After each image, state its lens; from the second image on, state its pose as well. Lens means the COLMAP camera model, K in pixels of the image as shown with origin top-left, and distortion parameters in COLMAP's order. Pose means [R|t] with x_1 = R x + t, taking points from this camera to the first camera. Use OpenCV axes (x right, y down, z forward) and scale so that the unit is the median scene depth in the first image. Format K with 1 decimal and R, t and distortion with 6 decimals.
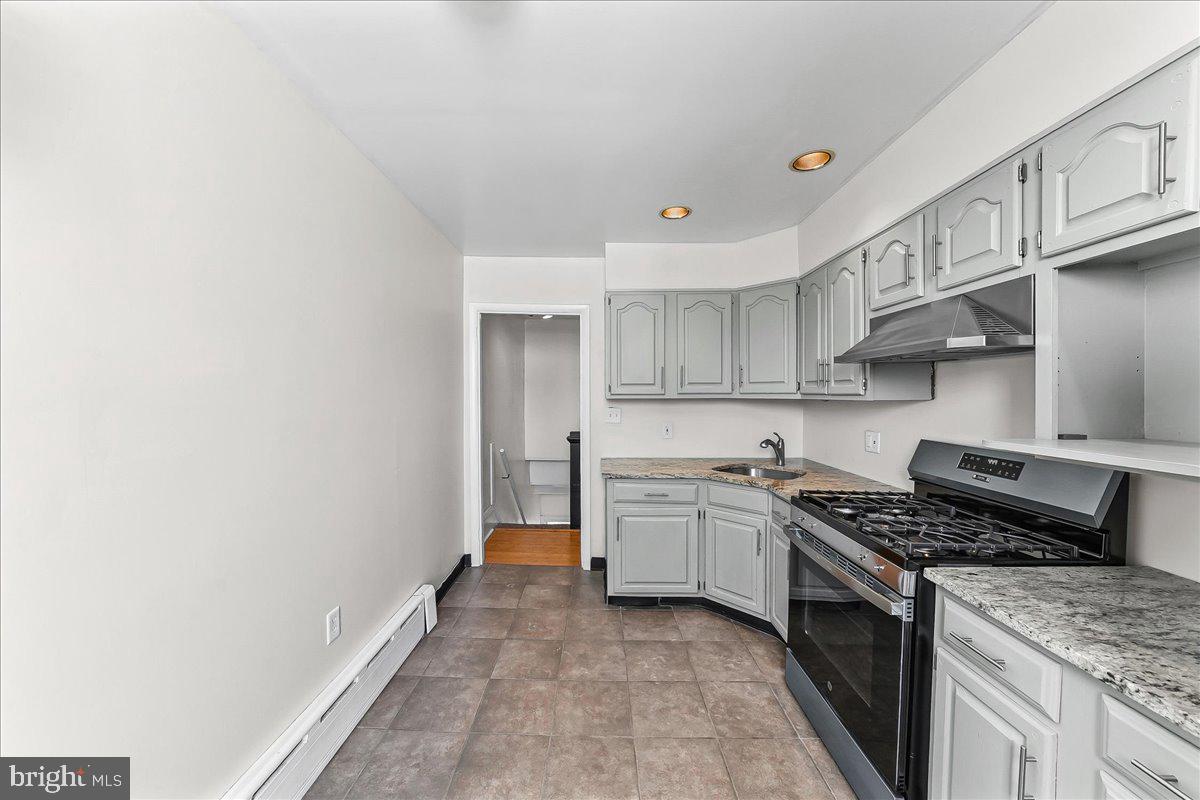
lens RADIAL K [[418.5, 0, 601.4], [0, 418.5, 401.0], [0, 0, 1]] dist [0.000752, -0.000073]
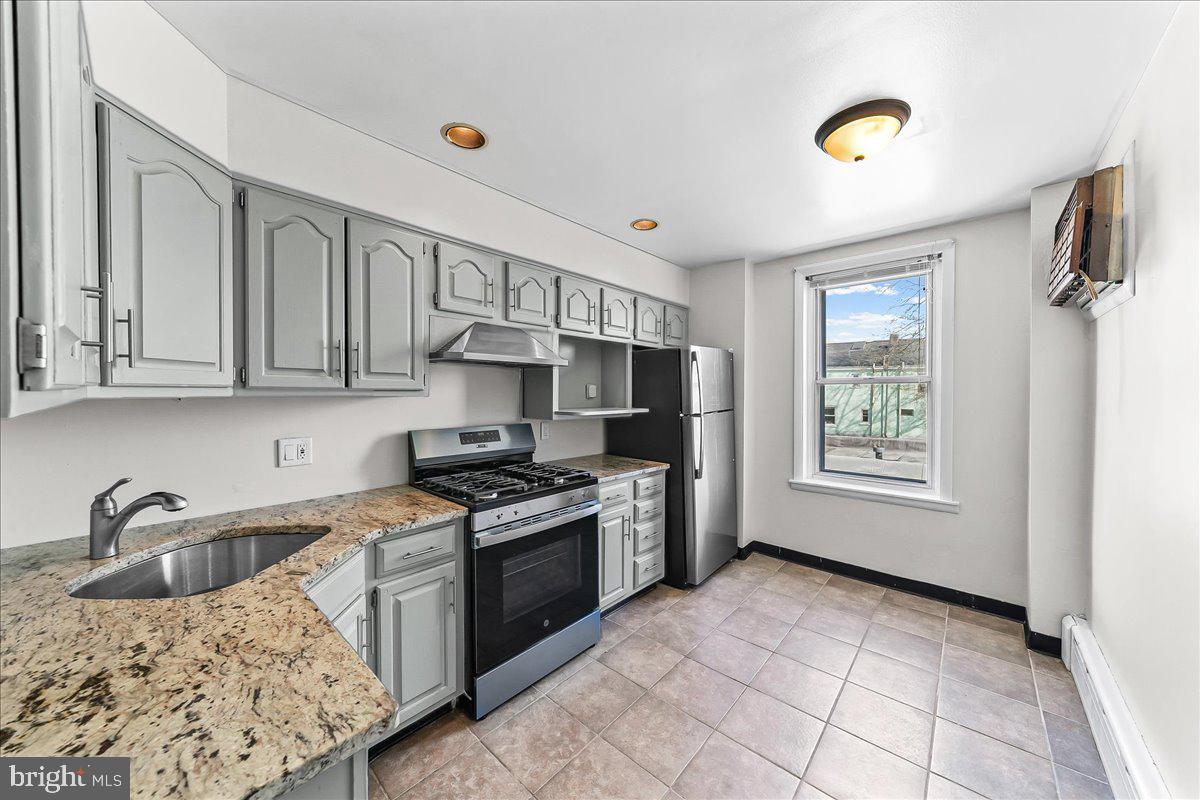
lens RADIAL K [[418.5, 0, 605.3], [0, 418.5, 395.6], [0, 0, 1]] dist [0.000752, -0.000073]
pose [[-0.749919, 0.004109, 0.661517, -0.404885], [0.014608, 0.999840, 0.010349, -0.004719], [-0.661368, 0.017425, -0.749859, 1.775537]]
